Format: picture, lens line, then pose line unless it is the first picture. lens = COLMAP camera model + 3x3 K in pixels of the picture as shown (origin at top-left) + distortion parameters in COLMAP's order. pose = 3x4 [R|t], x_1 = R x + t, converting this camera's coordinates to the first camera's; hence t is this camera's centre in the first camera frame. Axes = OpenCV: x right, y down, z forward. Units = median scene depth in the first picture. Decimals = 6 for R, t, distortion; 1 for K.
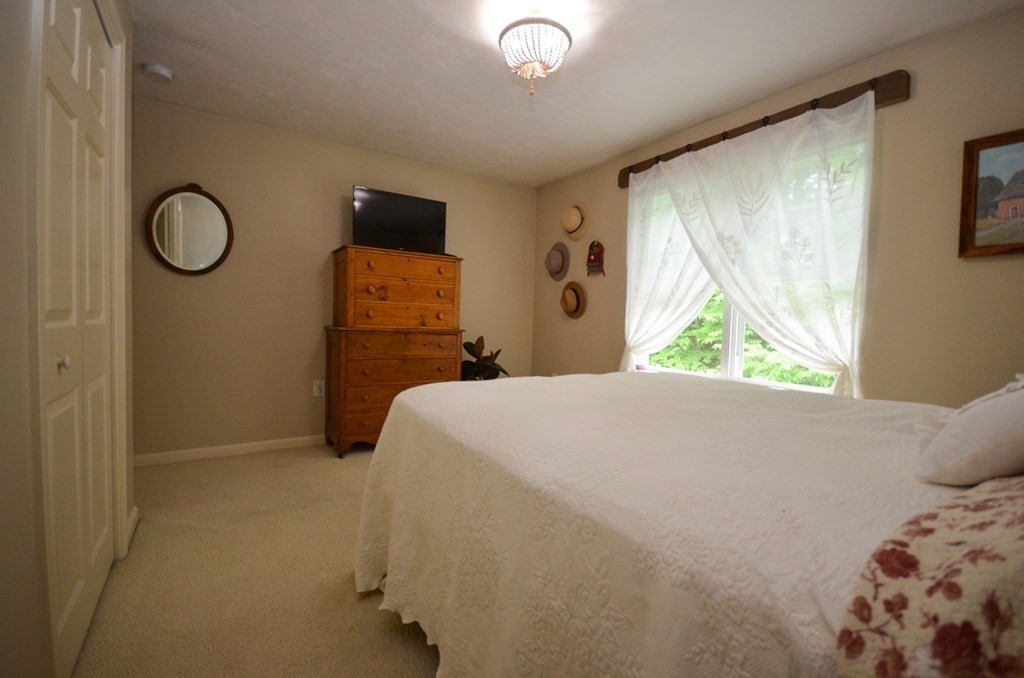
lens RADIAL K [[464.5, 0, 512.0], [0, 464.5, 339.0], [0, 0, 1]] dist [-0.002757, -0.012342]
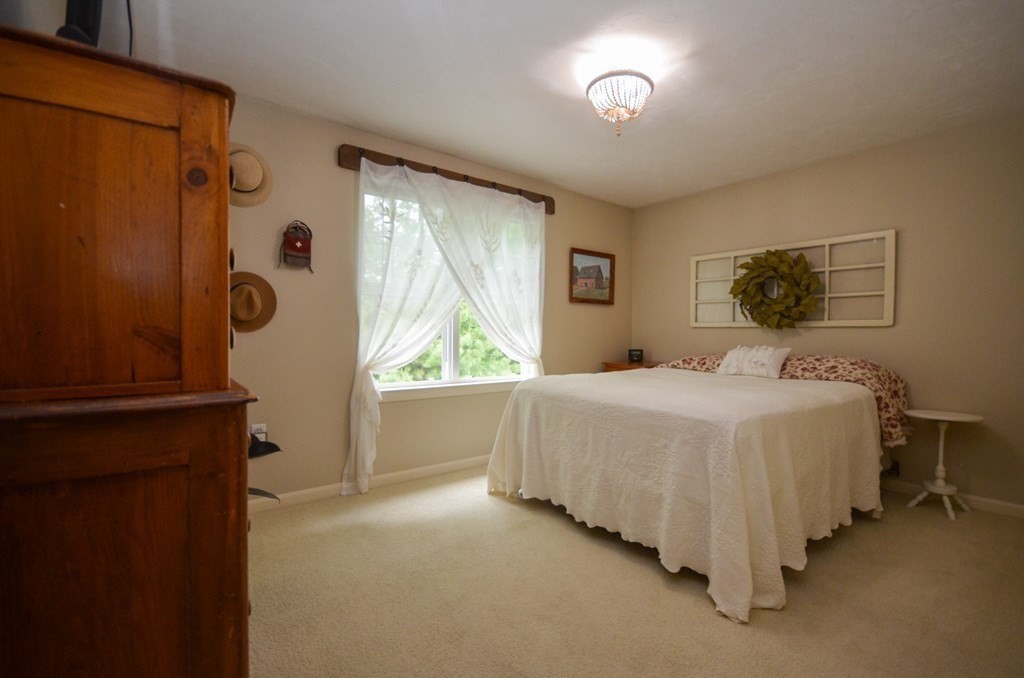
lens RADIAL K [[450.2, 0, 521.5], [0, 450.2, 341.8], [0, 0, 1]] dist [0.000486, -0.008127]
pose [[-0.112966, -0.033605, 0.993030, -0.847349], [0.036623, 0.998608, 0.037960, -0.065791], [-0.992924, 0.040656, -0.111578, 1.171840]]
